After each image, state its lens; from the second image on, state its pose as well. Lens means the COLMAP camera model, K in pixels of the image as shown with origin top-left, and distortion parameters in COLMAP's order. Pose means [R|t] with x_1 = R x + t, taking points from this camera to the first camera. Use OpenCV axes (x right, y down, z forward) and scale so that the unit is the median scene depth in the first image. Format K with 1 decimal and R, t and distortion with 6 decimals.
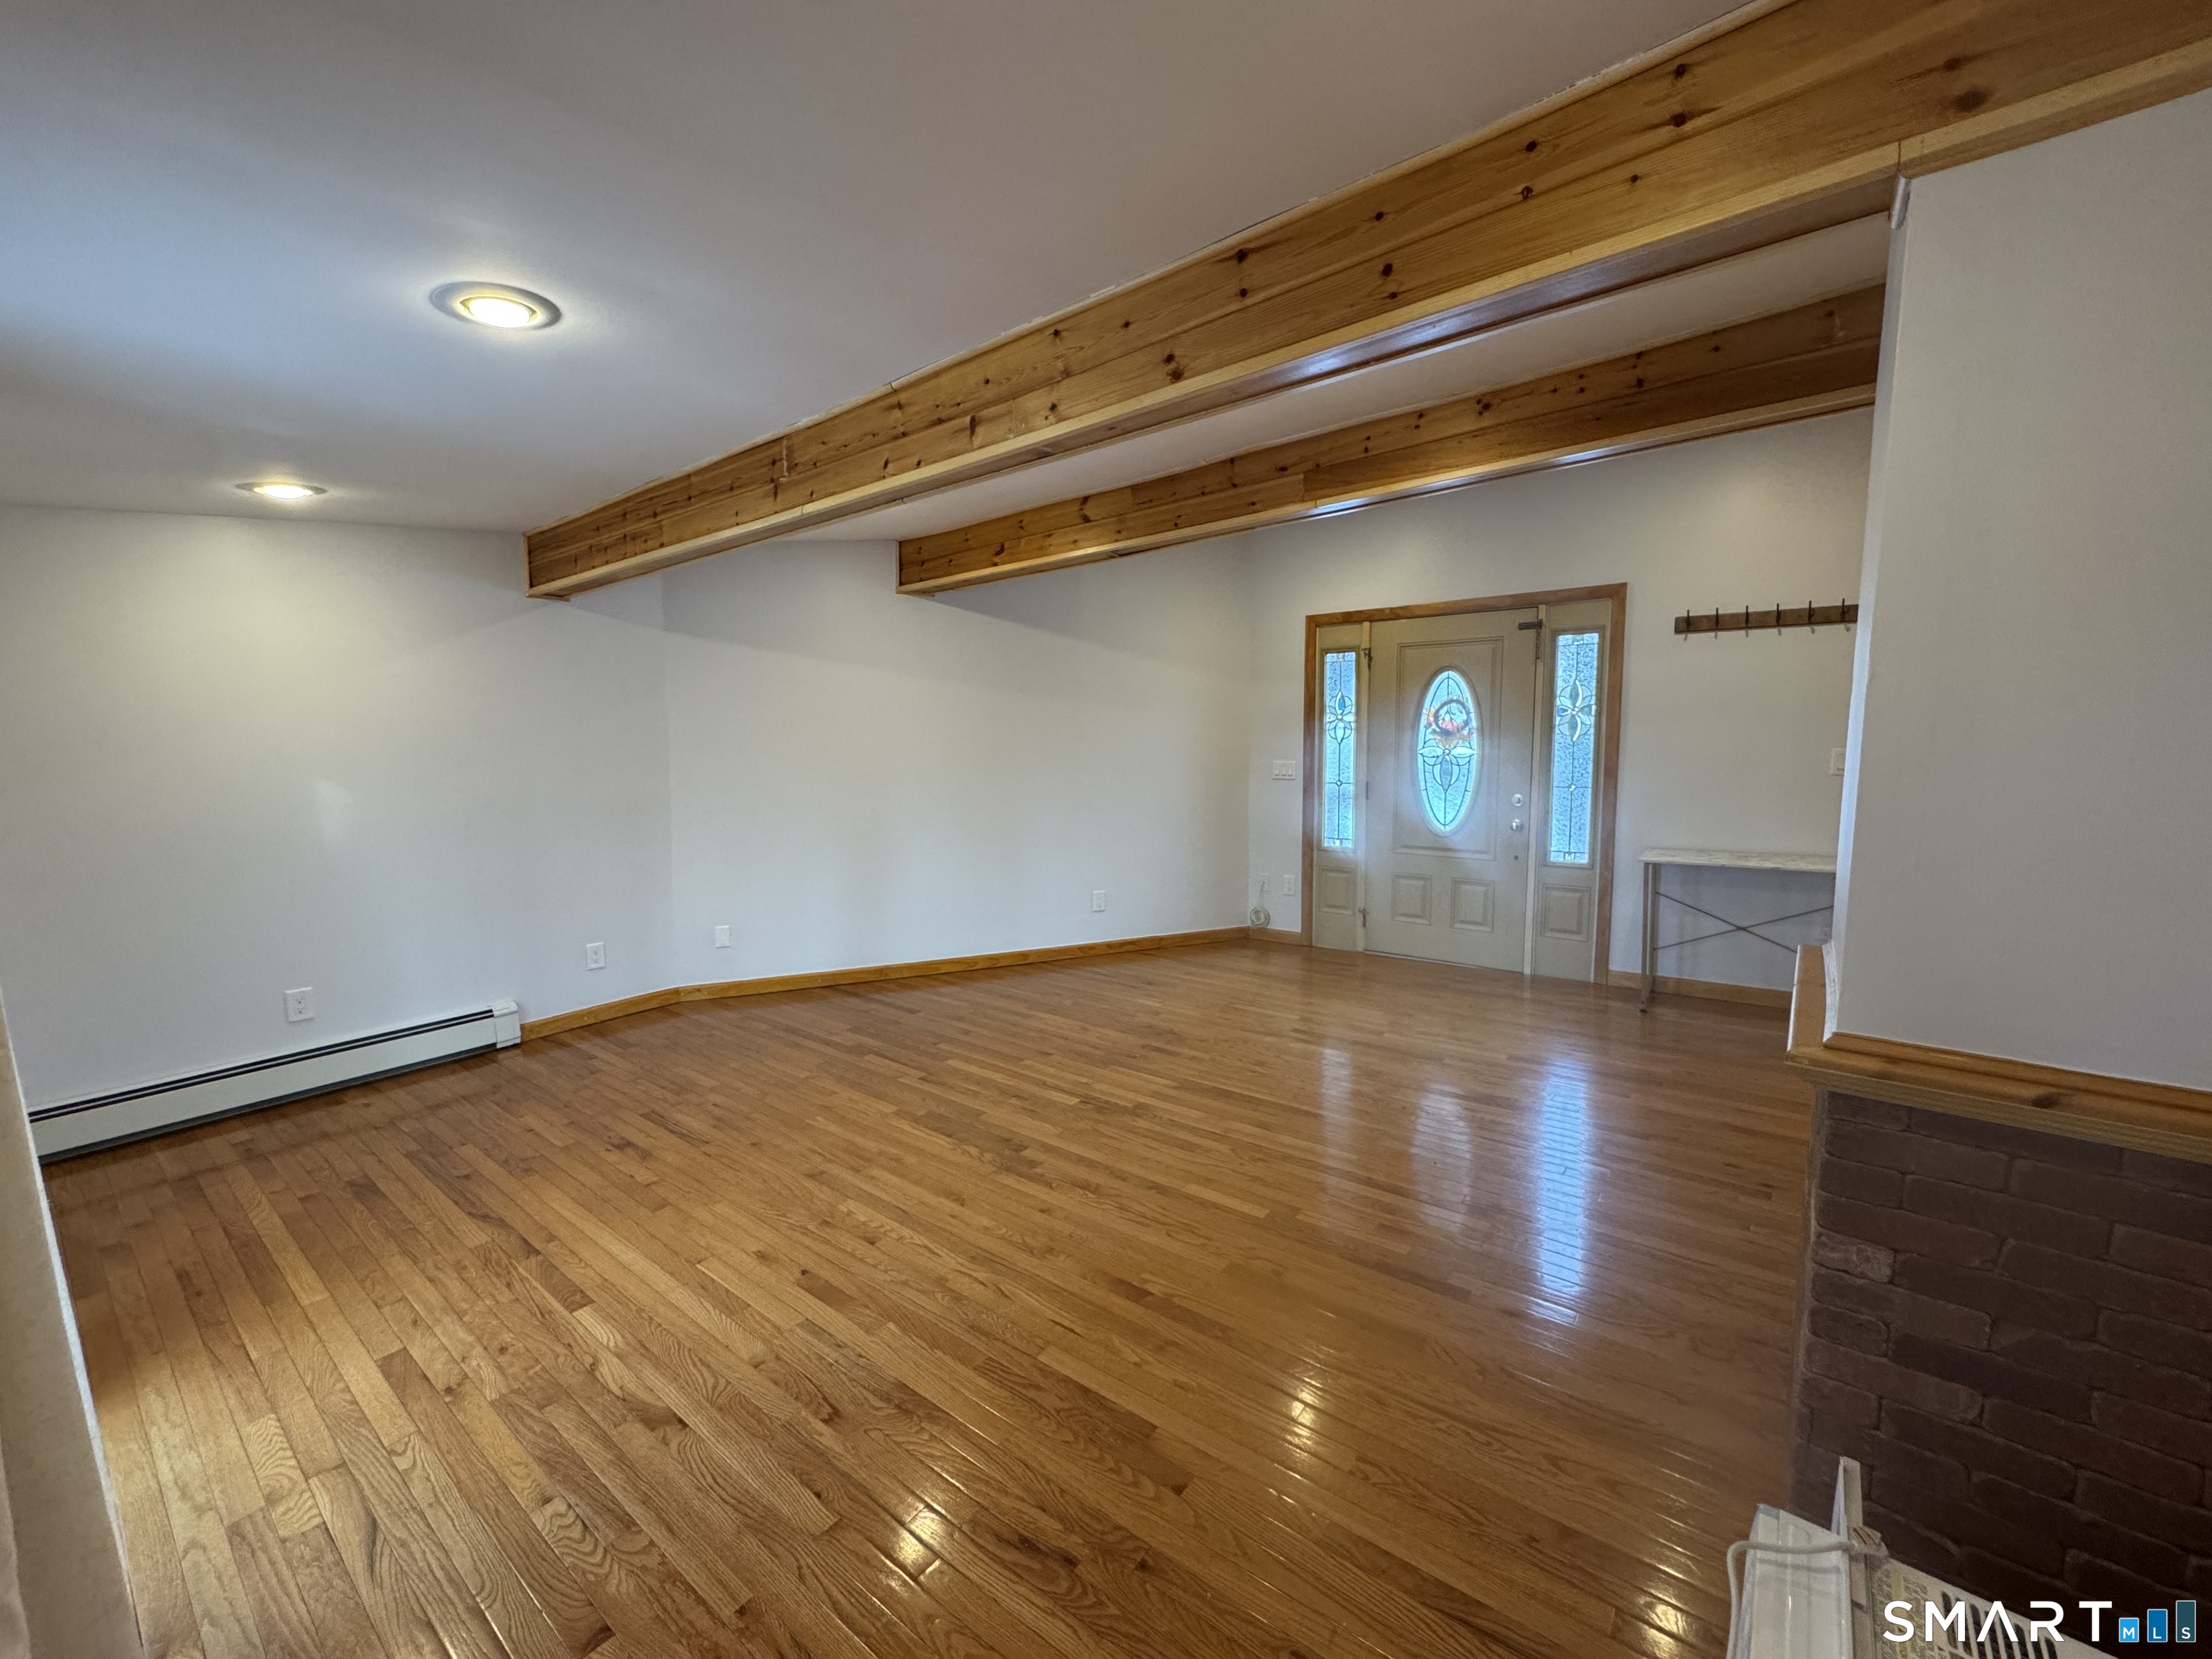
lens RADIAL K [[878.5, 0, 1105.1], [0, 878.5, 834.8], [0, 0, 1]] dist [-0.002492, 0.000744]
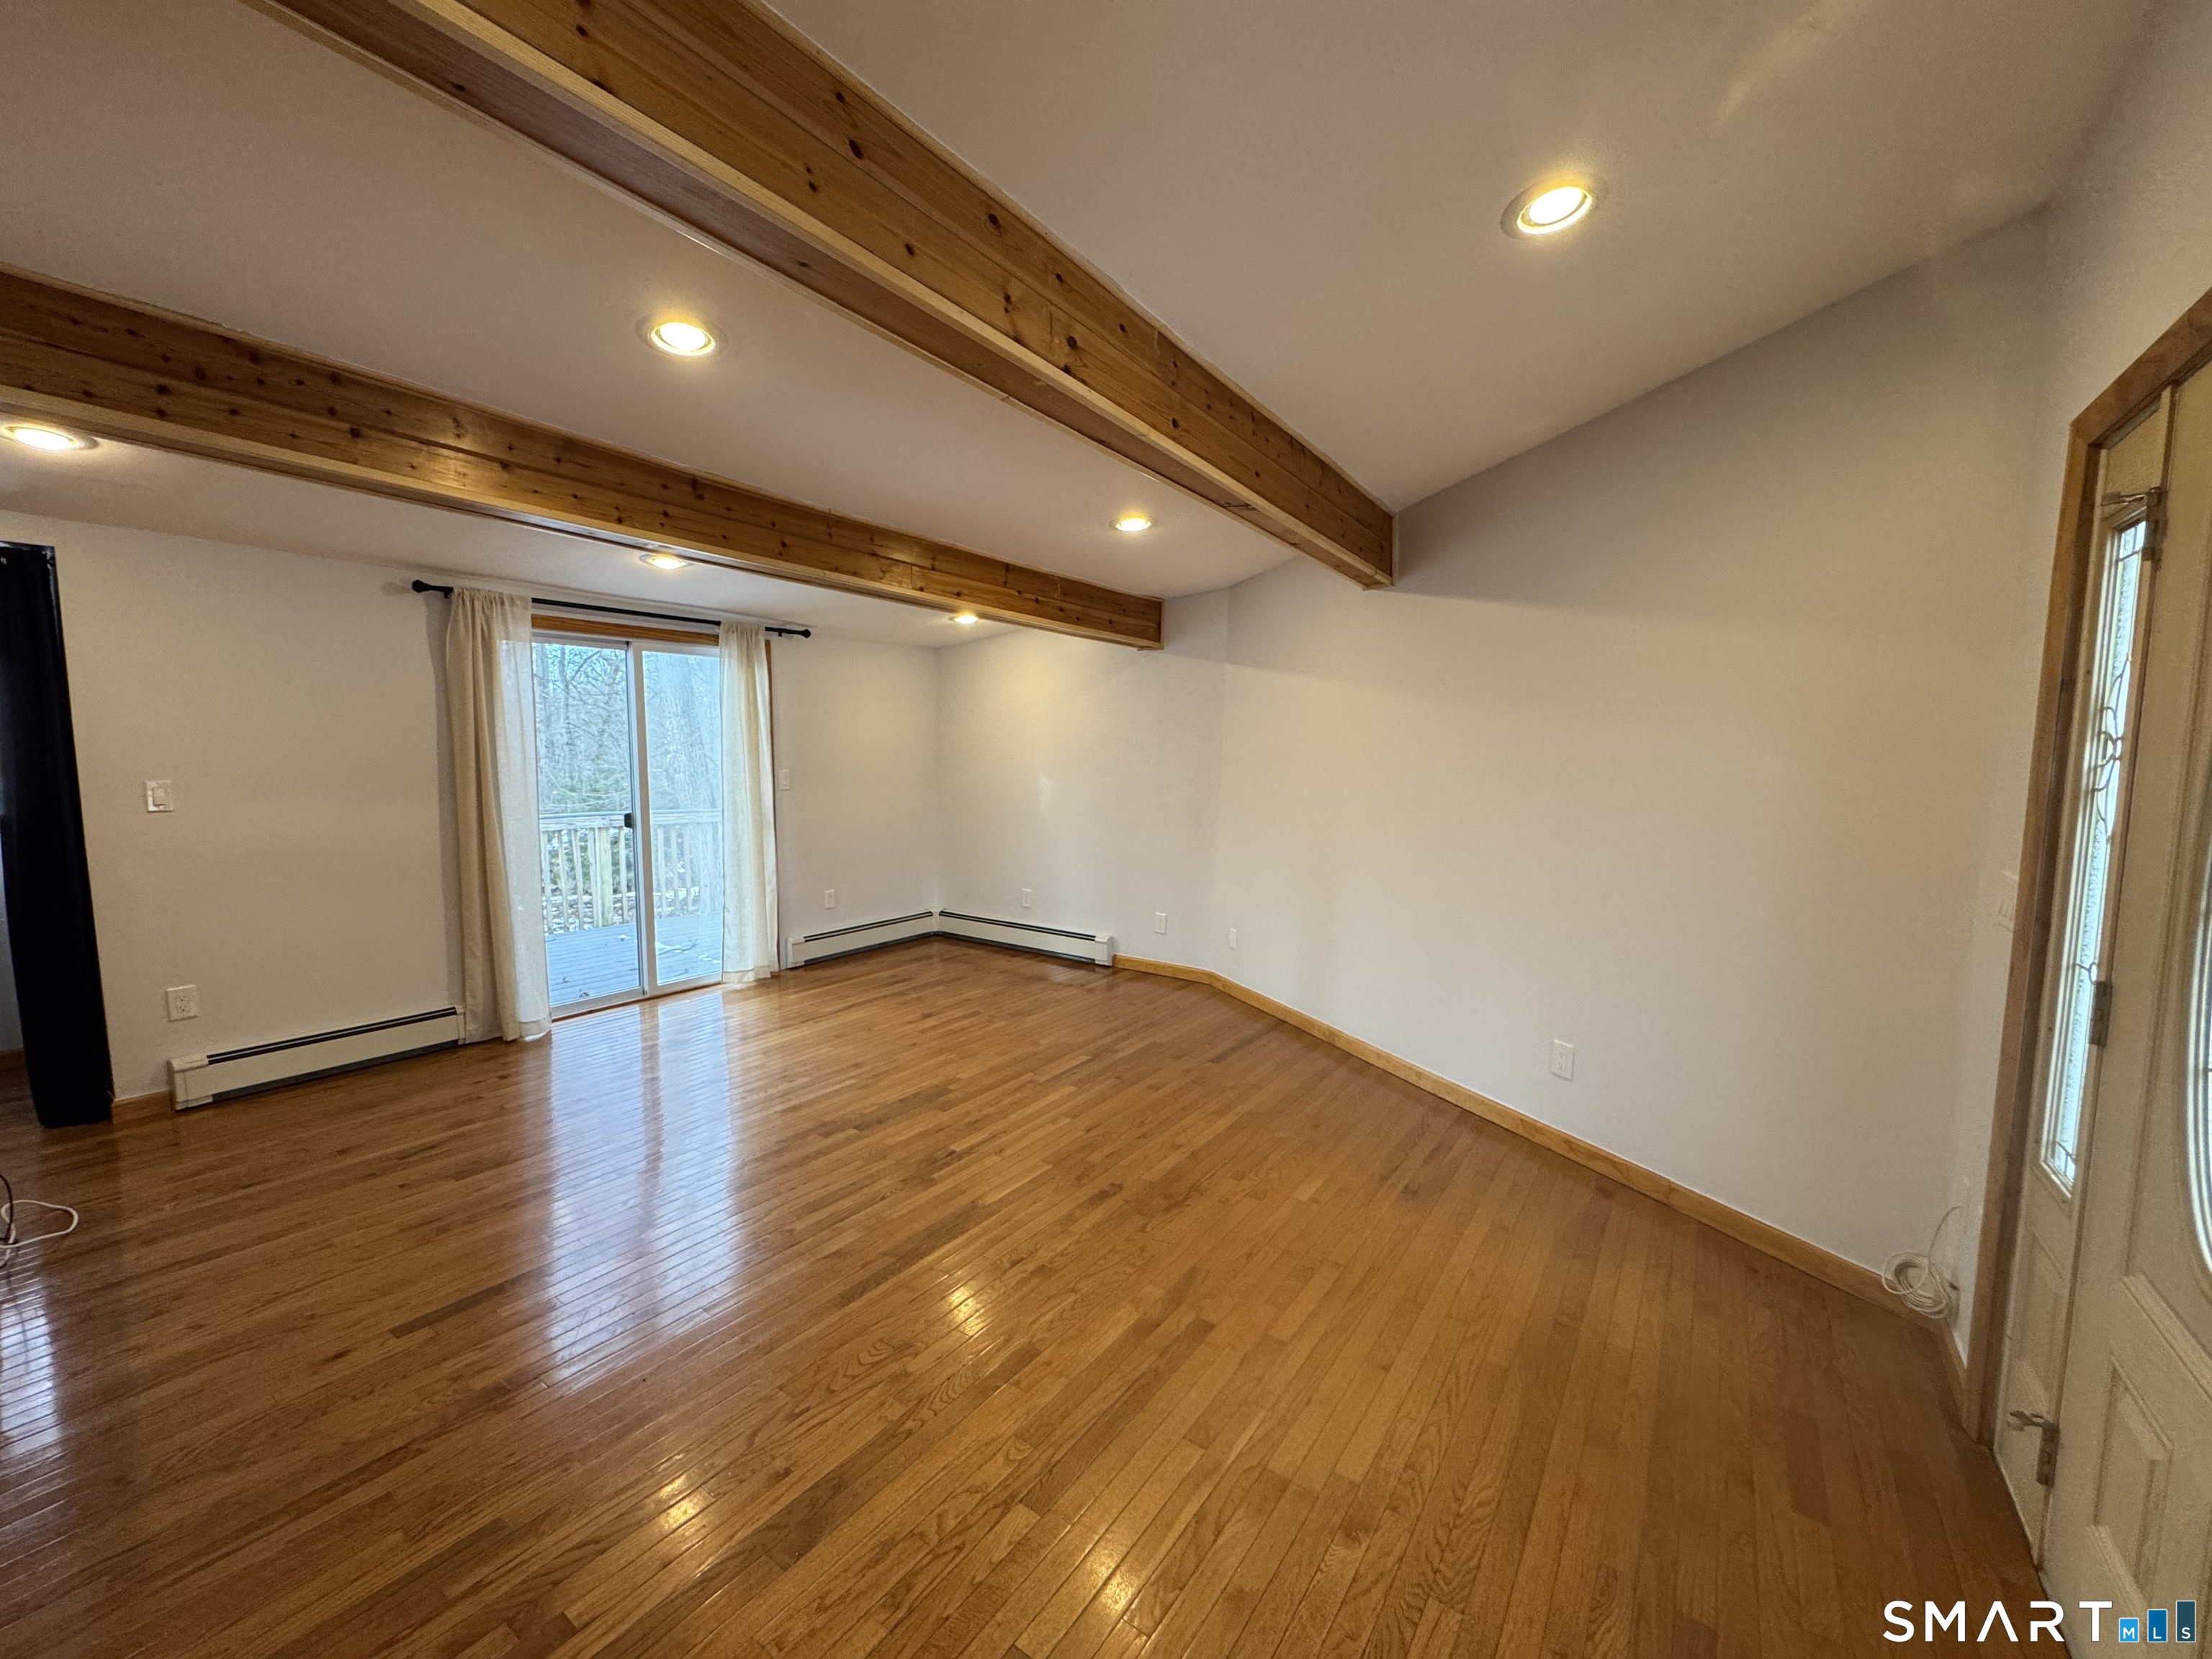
lens RADIAL K [[878.5, 0, 1103.9], [0, 878.5, 832.4], [0, 0, 1]] dist [-0.002492, 0.000744]
pose [[0.040262, 0.109917, -0.993125, 0.876517], [-0.129088, 0.986173, 0.103915, -0.149457], [0.990815, 0.124017, 0.053894, 1.075159]]
